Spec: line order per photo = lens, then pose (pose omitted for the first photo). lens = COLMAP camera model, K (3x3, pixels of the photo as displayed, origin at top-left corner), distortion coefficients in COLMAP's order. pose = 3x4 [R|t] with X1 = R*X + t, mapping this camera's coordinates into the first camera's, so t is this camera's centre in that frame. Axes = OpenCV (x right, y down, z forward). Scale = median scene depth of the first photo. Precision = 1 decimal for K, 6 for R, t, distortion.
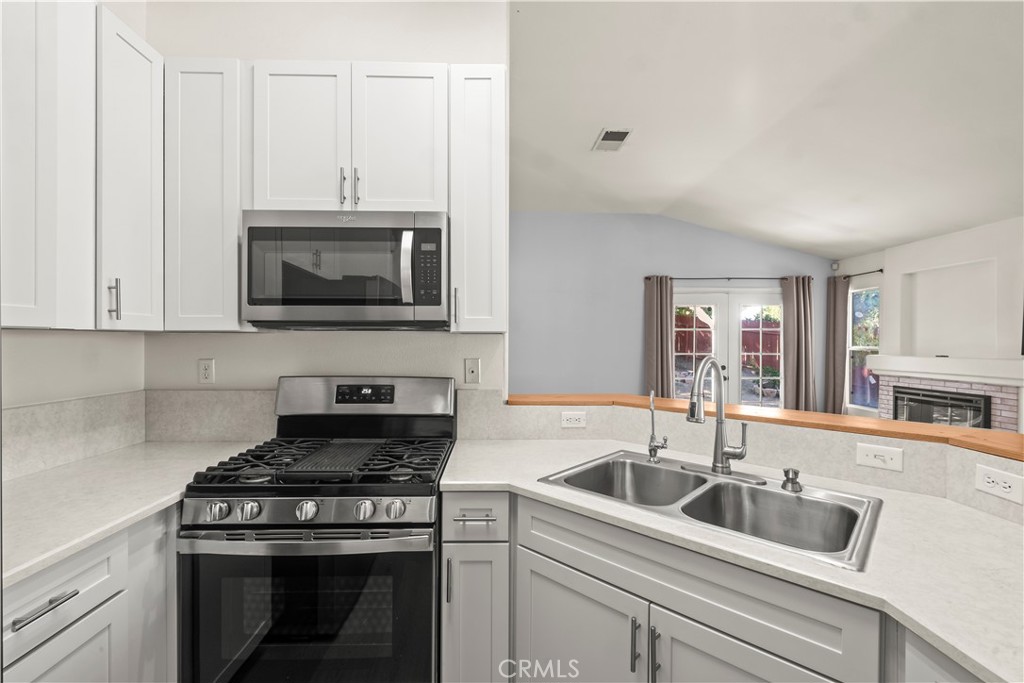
lens RADIAL K [[451.7, 0, 505.6], [0, 451.7, 338.8], [0, 0, 1]] dist [0.000877, -0.004494]
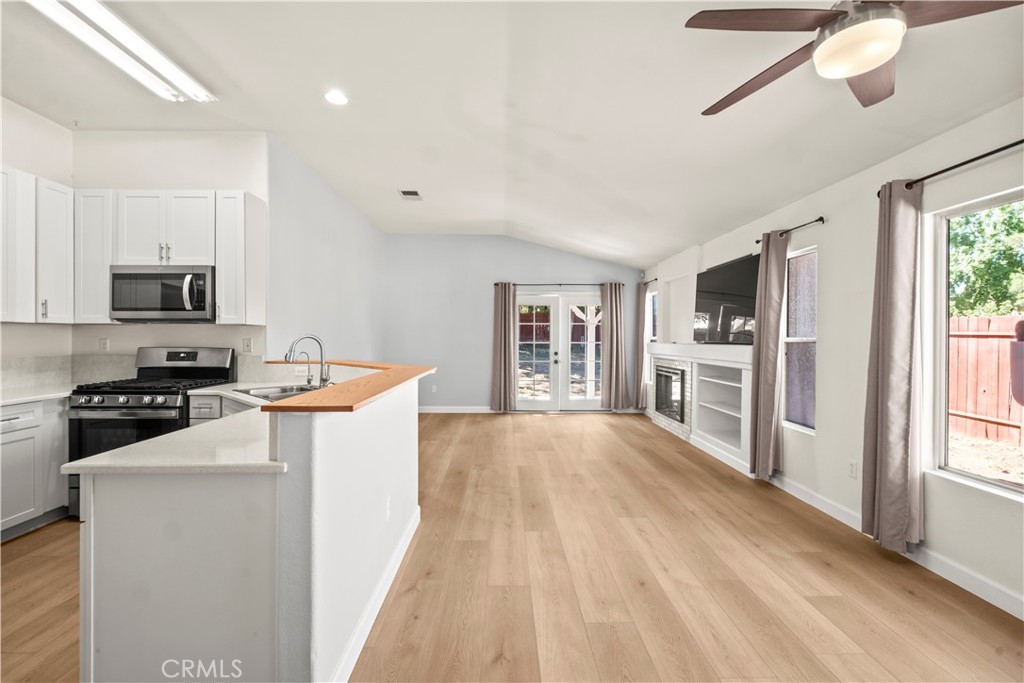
lens RADIAL K [[451.7, 0, 510.0], [0, 451.7, 336.1], [0, 0, 1]] dist [0.000877, -0.004494]
pose [[0.999987, 0.000022, -0.005006, 1.103501], [0.000002, 0.999988, 0.004874, 0.026377], [0.005006, -0.004874, 0.999976, -0.924257]]
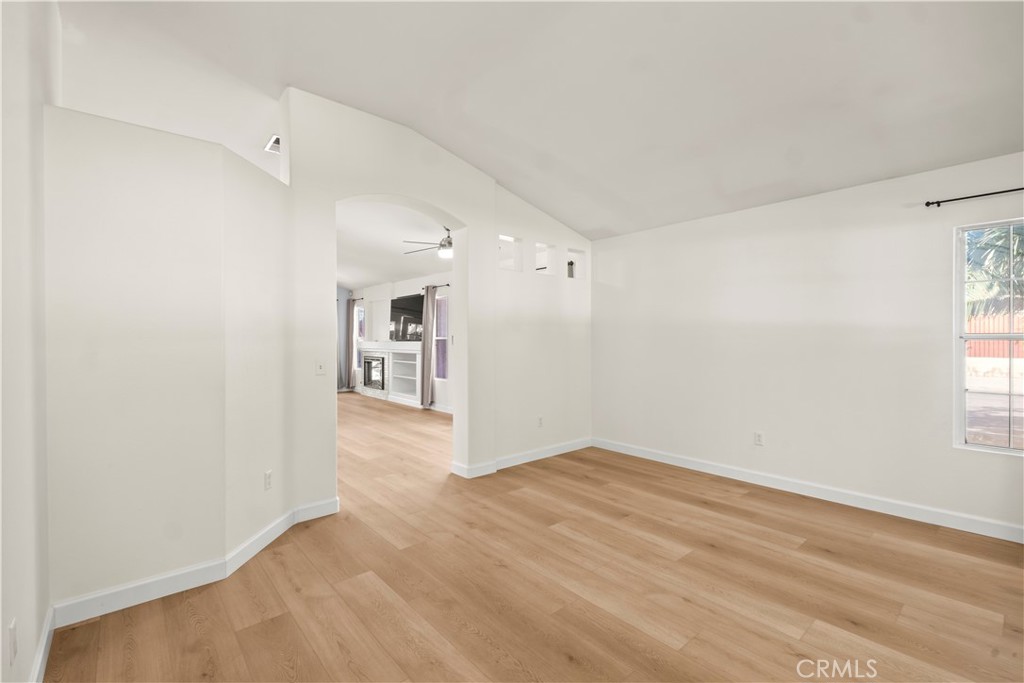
lens RADIAL K [[452.8, 0, 509.5], [0, 452.8, 339.1], [0, 0, 1]] dist [0.003554, 0.000039]
pose [[0.776167, -0.011124, 0.630430, 0.203563], [0.004057, 0.999912, 0.012649, 0.010026], [-0.630515, -0.007260, 0.776143, -2.604859]]
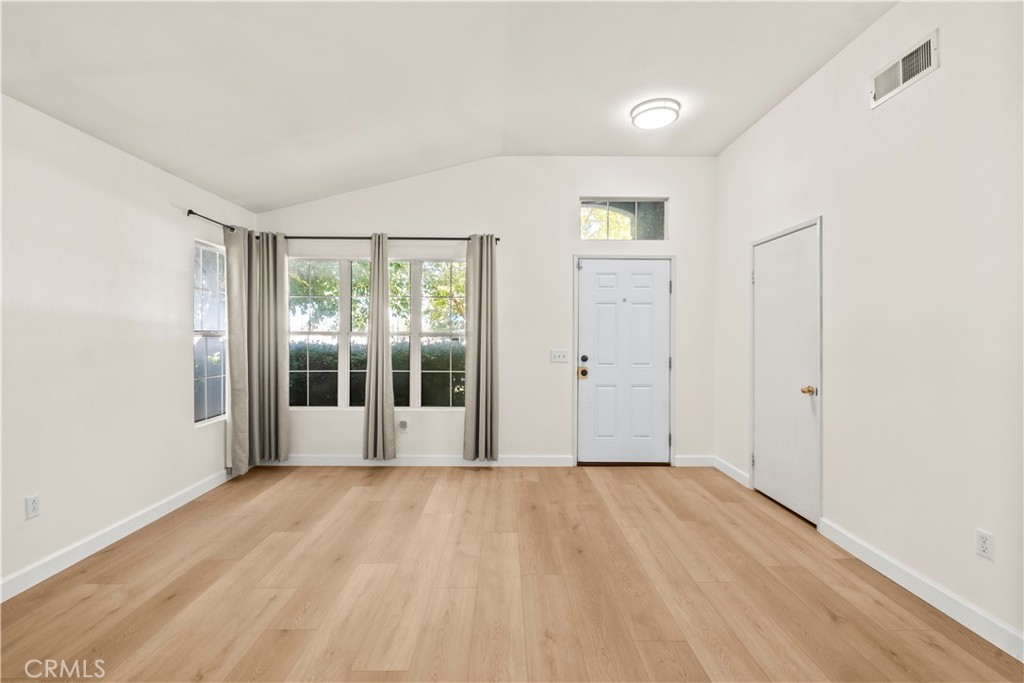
lens RADIAL K [[451.7, 0, 506.2], [0, 451.7, 335.8], [0, 0, 1]] dist [0.000877, -0.004494]
pose [[-0.999745, -0.010403, 0.020062, 1.116600], [-0.010383, 0.999946, 0.001077, 0.024286], [-0.020072, 0.000868, -0.999798, -0.520402]]
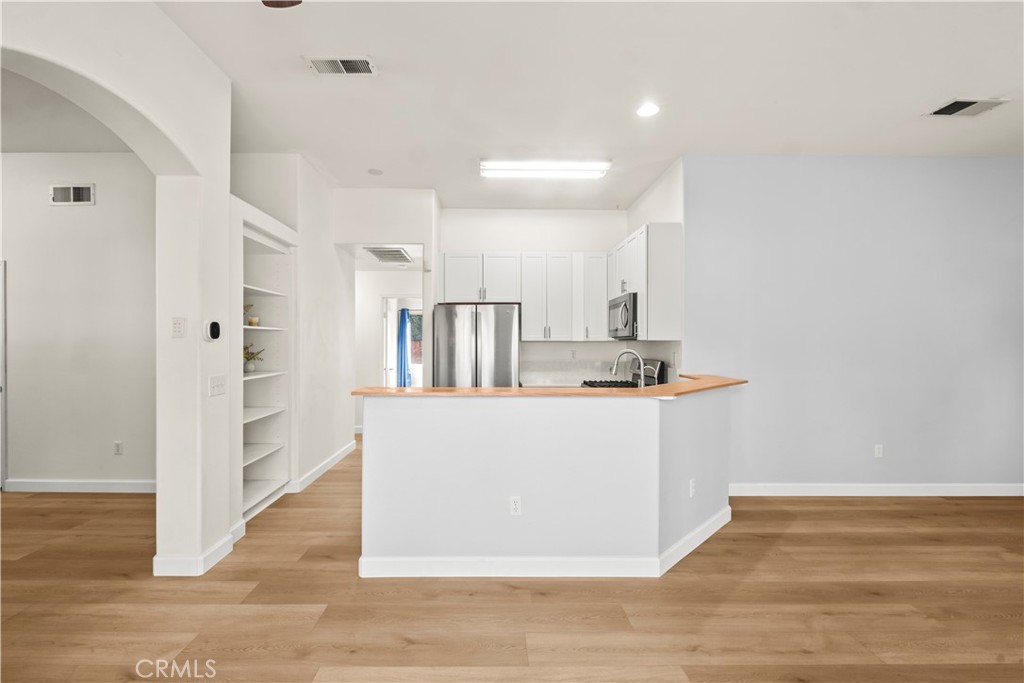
lens RADIAL K [[451.7, 0, 491.0], [0, 451.7, 343.8], [0, 0, 1]] dist [0.000877, -0.004494]
pose [[-0.019577, -0.004404, -0.999799, 2.138726], [0.000833, 0.999990, -0.004422, 0.011413], [0.999808, -0.000919, -0.019574, 0.237488]]
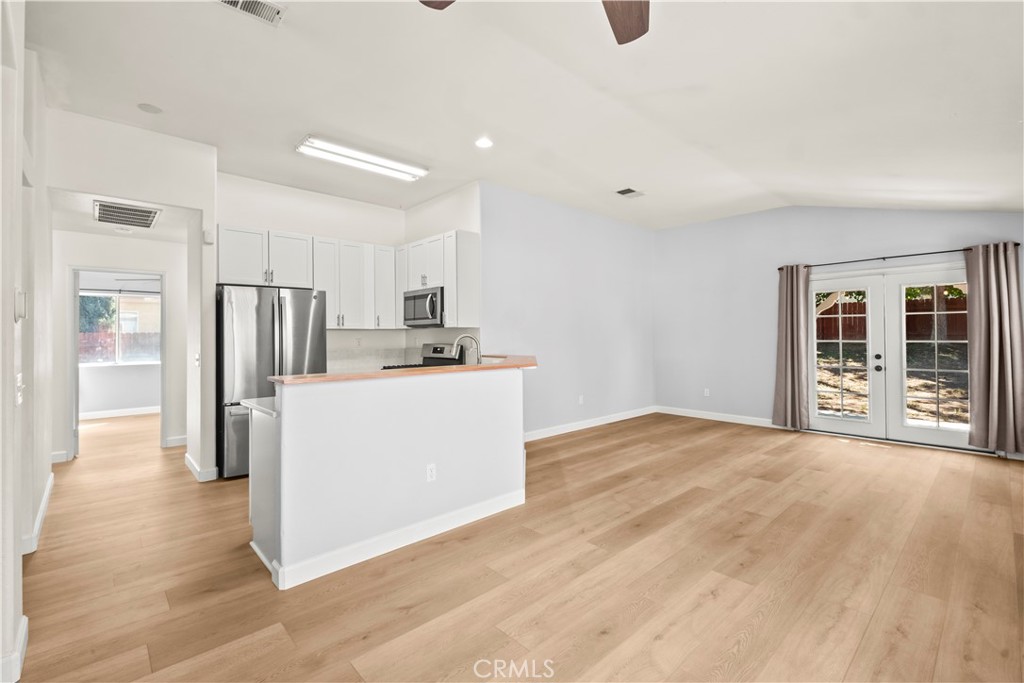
lens RADIAL K [[451.7, 0, 507.0], [0, 451.7, 330.5], [0, 0, 1]] dist [0.000877, -0.004494]
pose [[0.656974, -0.017441, -0.753711, 2.094558], [0.013374, 0.999845, -0.011479, 0.037129], [0.753794, -0.002538, 0.657106, -0.522408]]
